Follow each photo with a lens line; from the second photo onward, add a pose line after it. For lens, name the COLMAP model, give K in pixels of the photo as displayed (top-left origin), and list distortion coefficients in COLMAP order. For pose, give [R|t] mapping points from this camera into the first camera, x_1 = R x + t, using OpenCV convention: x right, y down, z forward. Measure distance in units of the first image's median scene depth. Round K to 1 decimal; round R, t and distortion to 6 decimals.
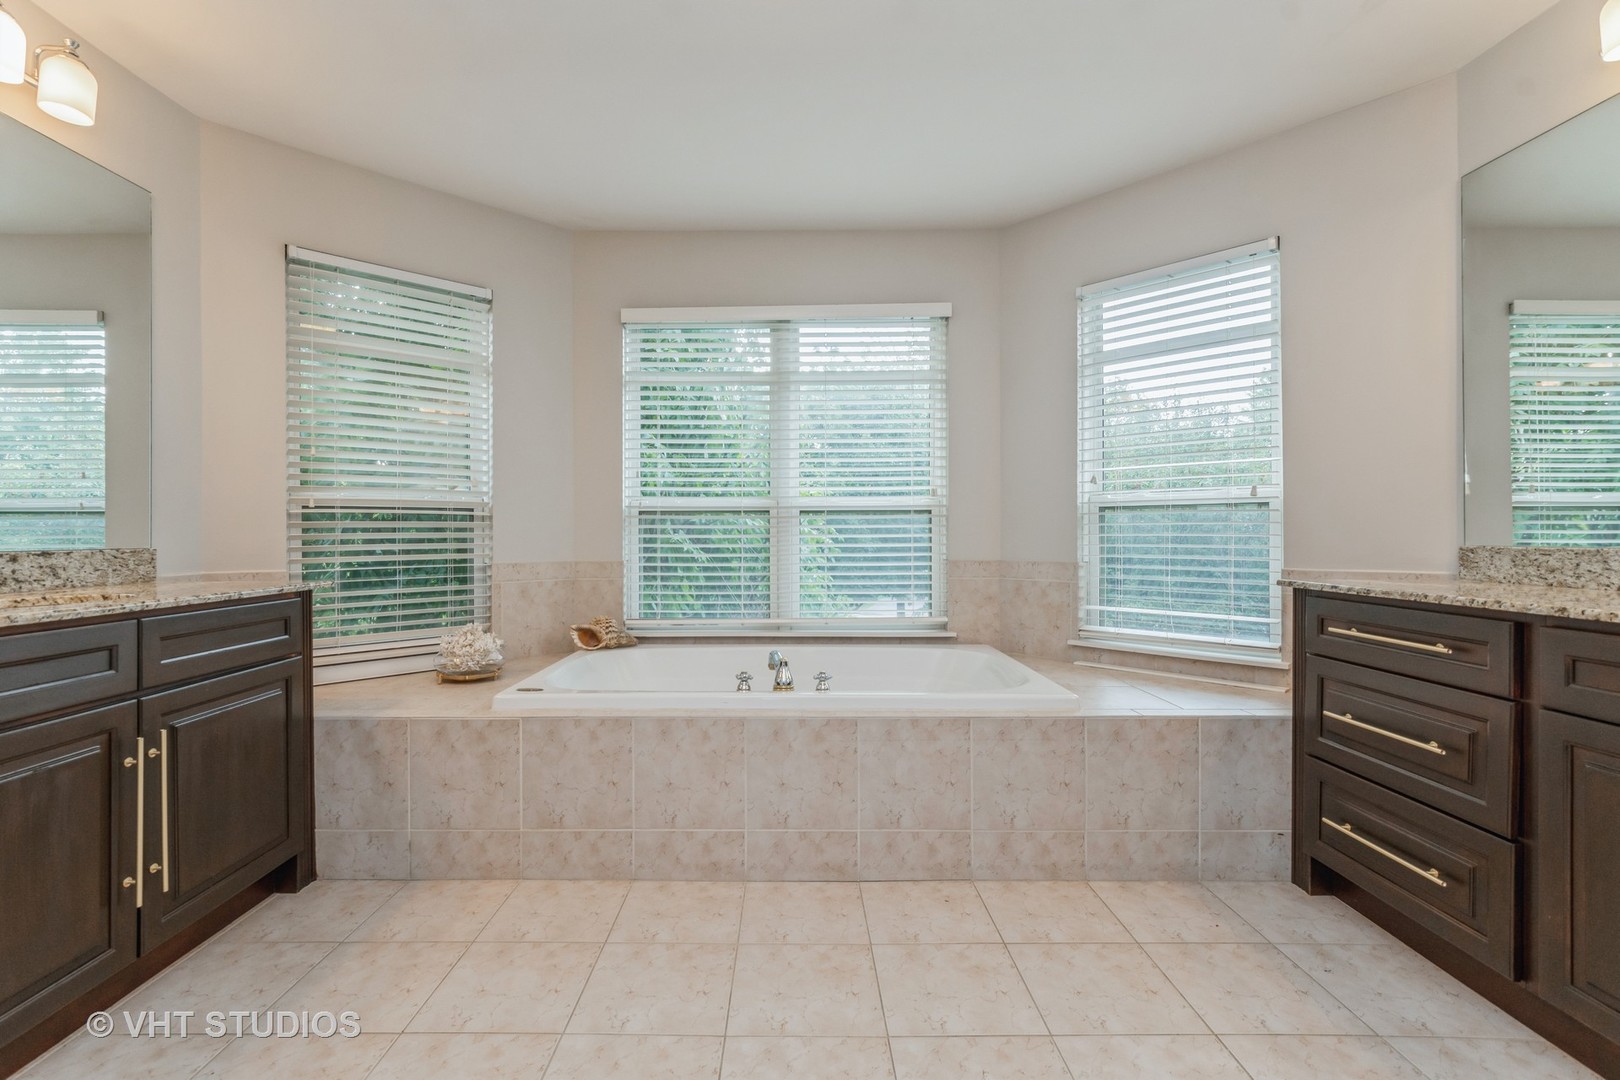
lens RADIAL K [[742.0, 0, 806.7], [0, 742.0, 535.8], [0, 0, 1]] dist [0.001991, 0.001492]
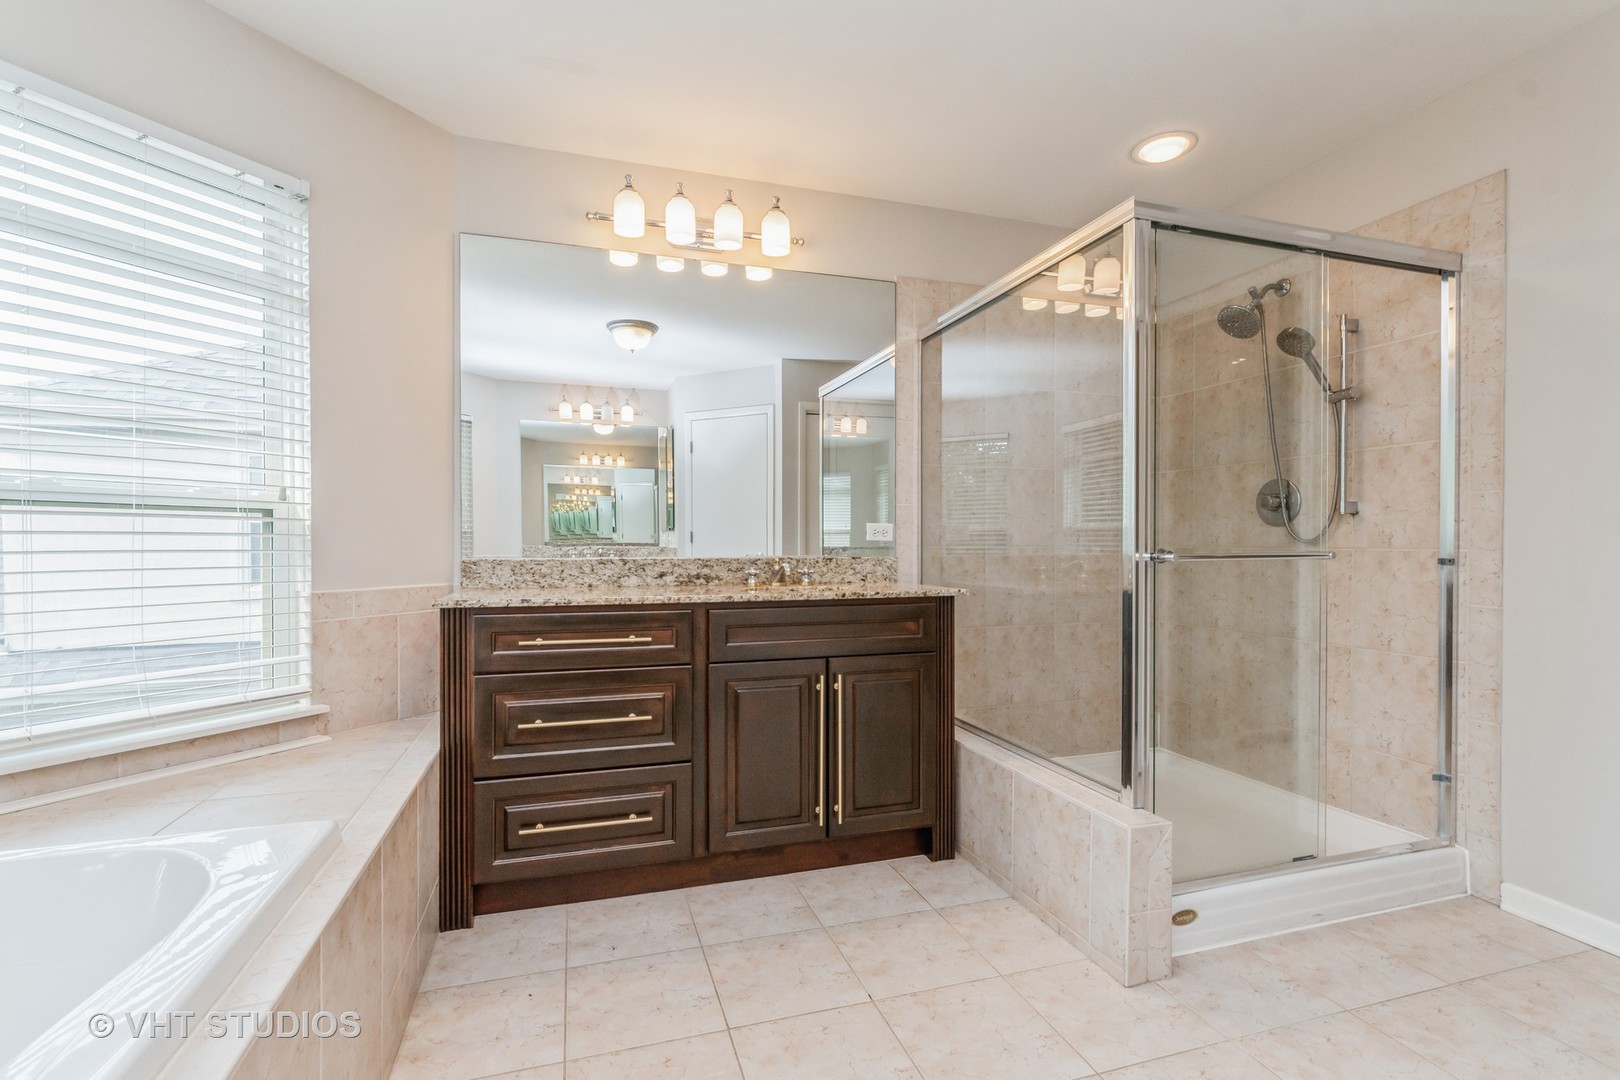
lens RADIAL K [[742.0, 0, 810.4], [0, 742.0, 542.0], [0, 0, 1]] dist [0.001991, 0.001492]
pose [[-0.280967, -0.002433, 0.959714, -0.395436], [0.003628, 0.999987, 0.003598, -0.016976], [-0.959711, 0.004493, -0.280954, 0.921779]]
